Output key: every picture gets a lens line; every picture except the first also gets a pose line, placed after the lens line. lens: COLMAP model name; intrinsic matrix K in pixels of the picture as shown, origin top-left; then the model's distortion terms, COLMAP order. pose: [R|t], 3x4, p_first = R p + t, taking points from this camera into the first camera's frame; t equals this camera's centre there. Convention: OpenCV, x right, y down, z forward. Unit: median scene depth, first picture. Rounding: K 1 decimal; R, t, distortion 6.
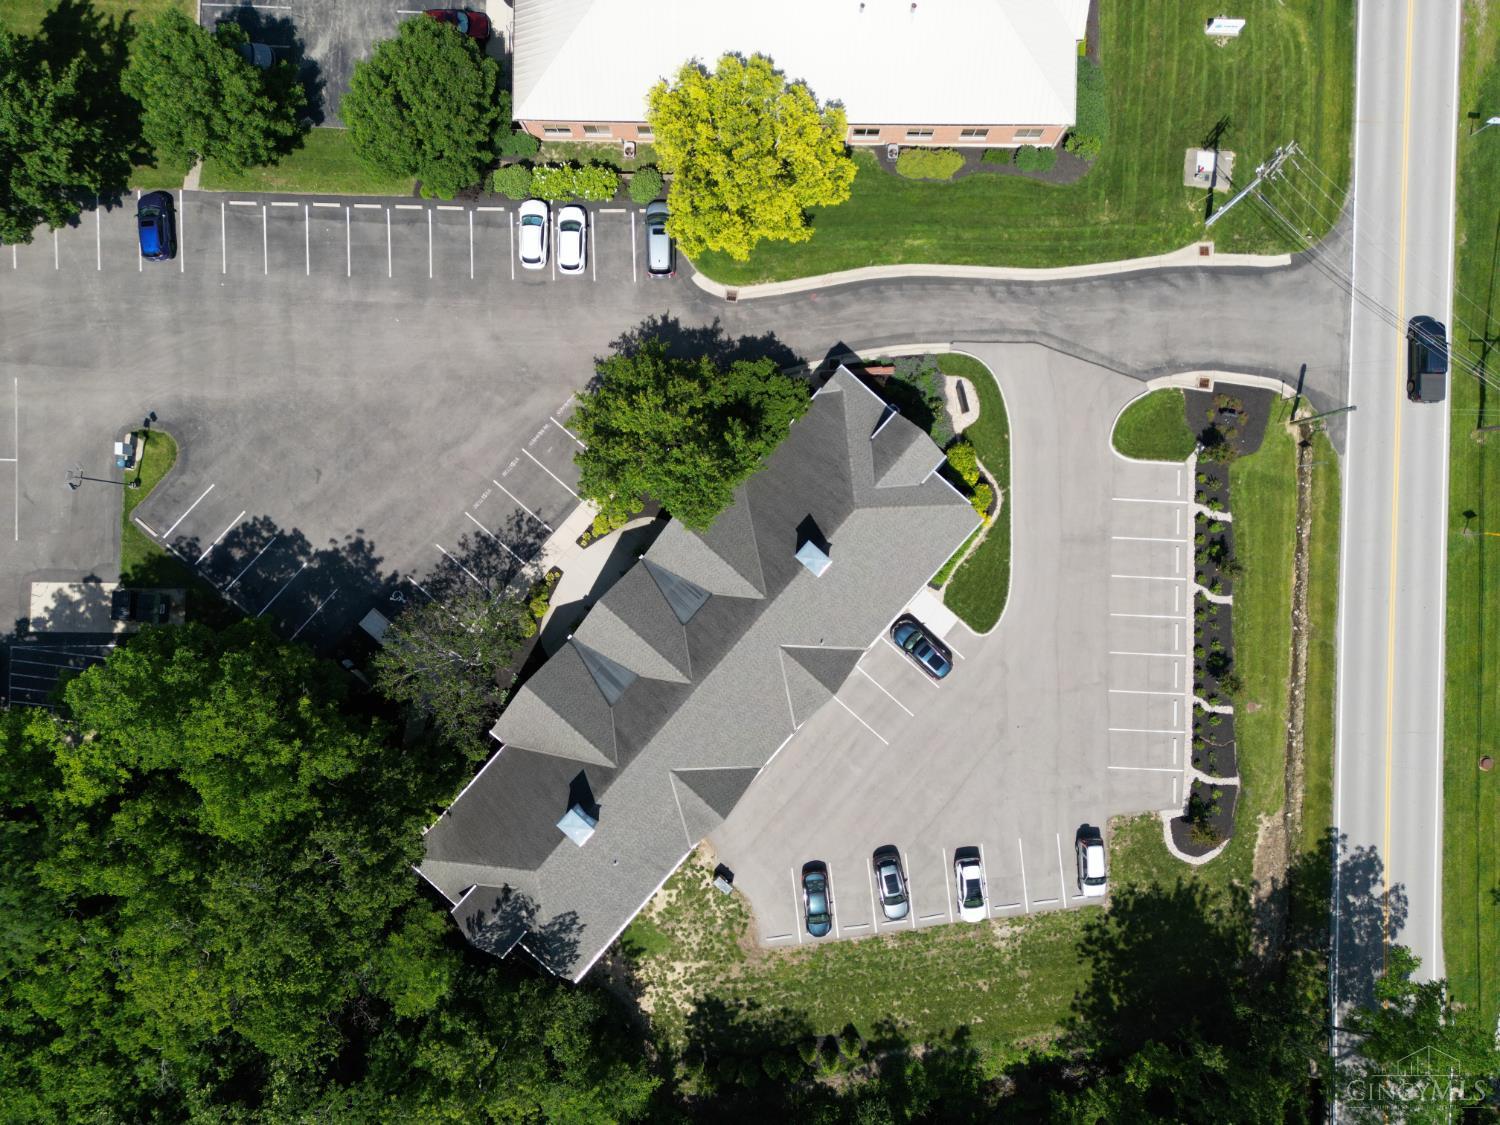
lens RADIAL K [[1048.5, 0, 741.2], [0, 1048.5, 567.8], [0, 0, 1]] dist [0.075228, -0.071686]
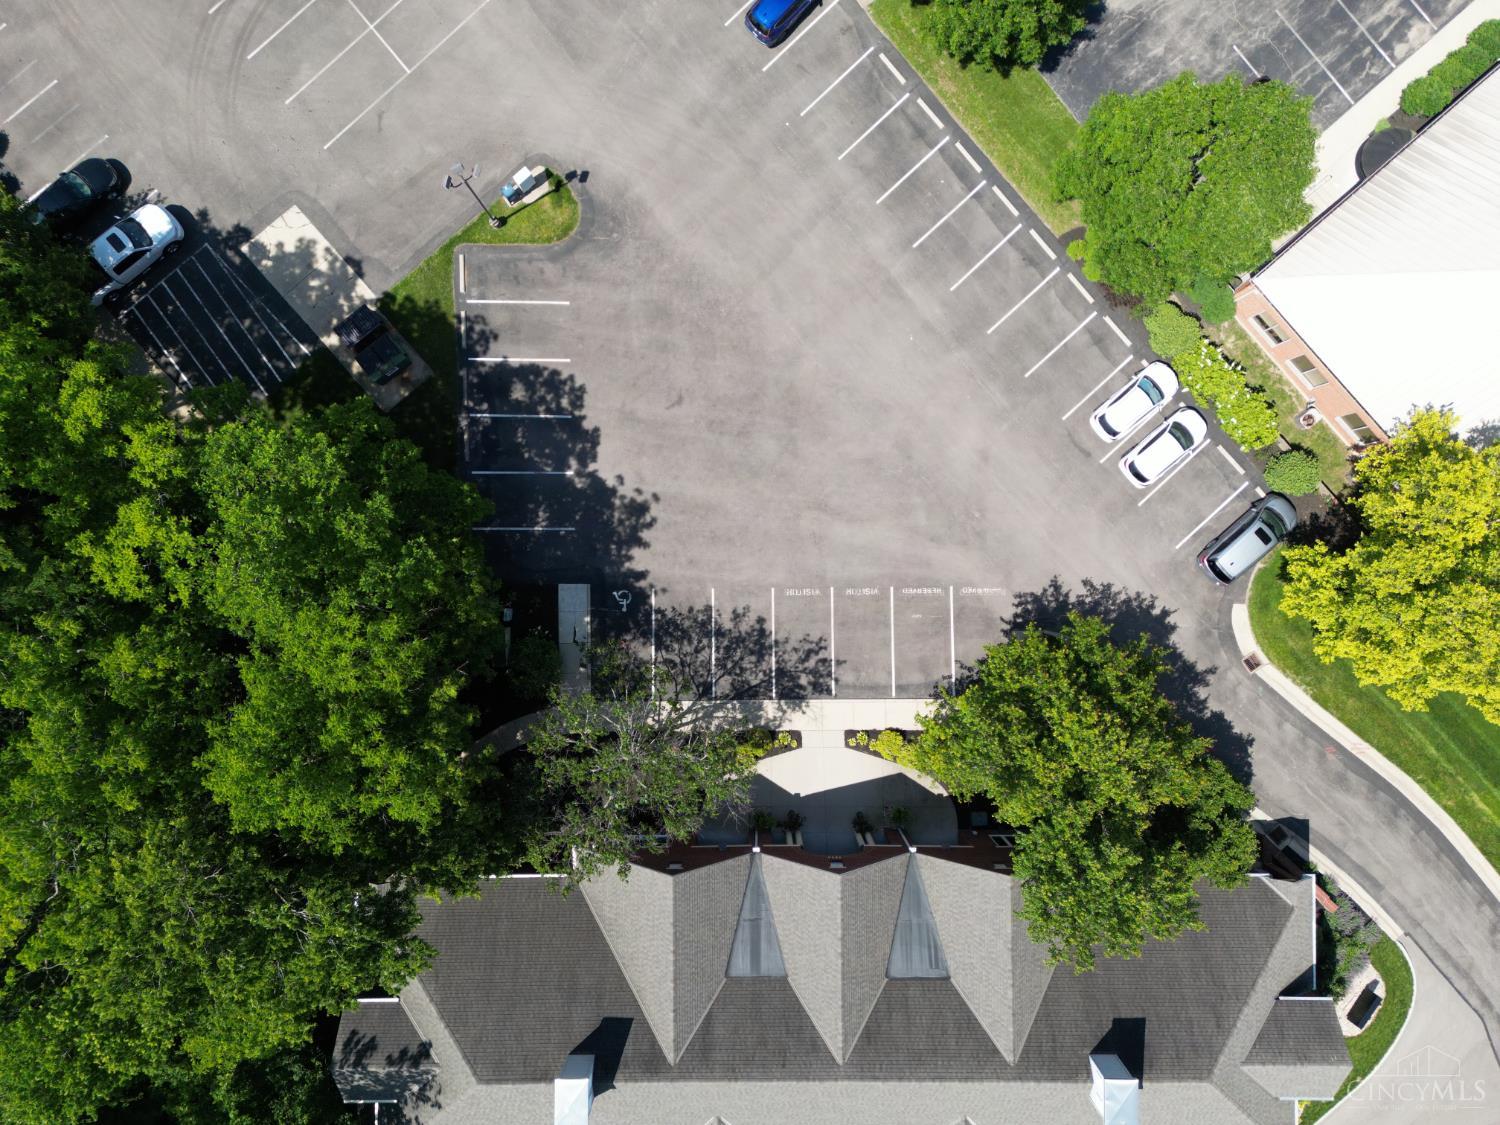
lens RADIAL K [[1048.5, 0, 741.1], [0, 1048.5, 556.3], [0, 0, 1]] dist [0.075228, -0.071686]
pose [[0.667002, 0.745025, 0.006818, -0.295181], [-0.745043, 0.667016, 0.000324, -0.050815], [-0.004306, -0.005296, 0.999977, 0.290782]]
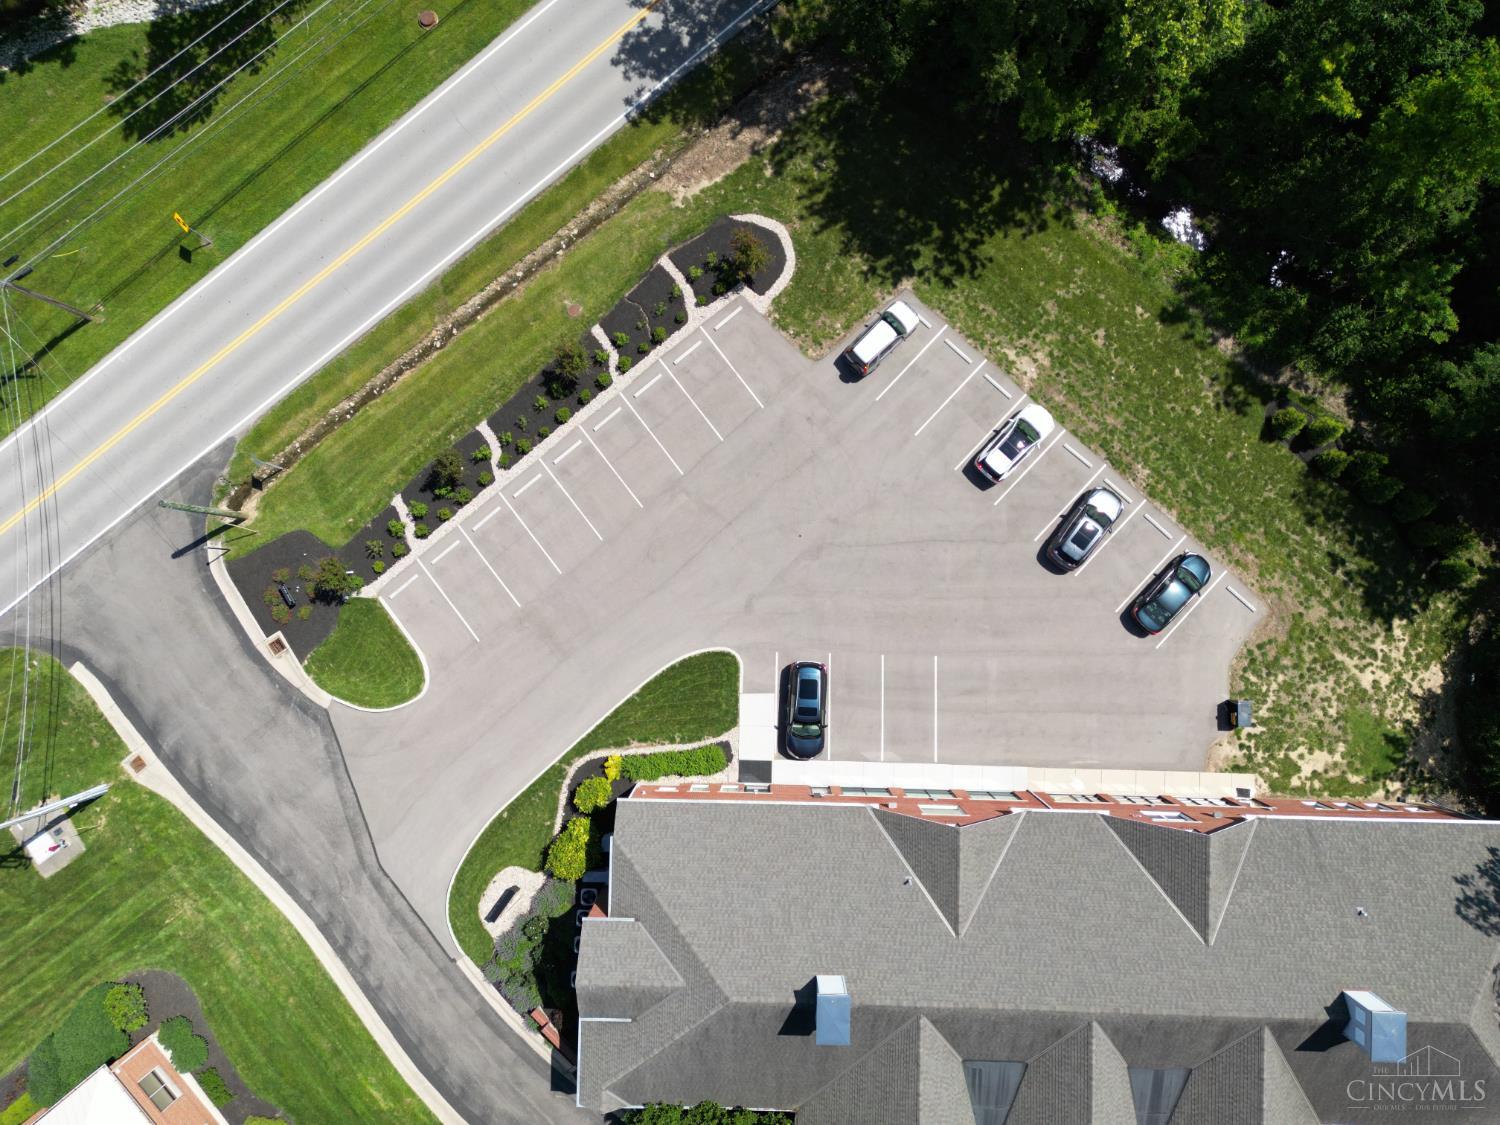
lens RADIAL K [[1048.5, 0, 751.7], [0, 1048.5, 565.4], [0, 0, 1]] dist [0.075228, -0.071686]
pose [[-0.646892, -0.762286, 0.021239, 0.260912], [0.762405, -0.647091, -0.003545, 0.117764], [0.016446, 0.013899, 0.999768, 0.284480]]
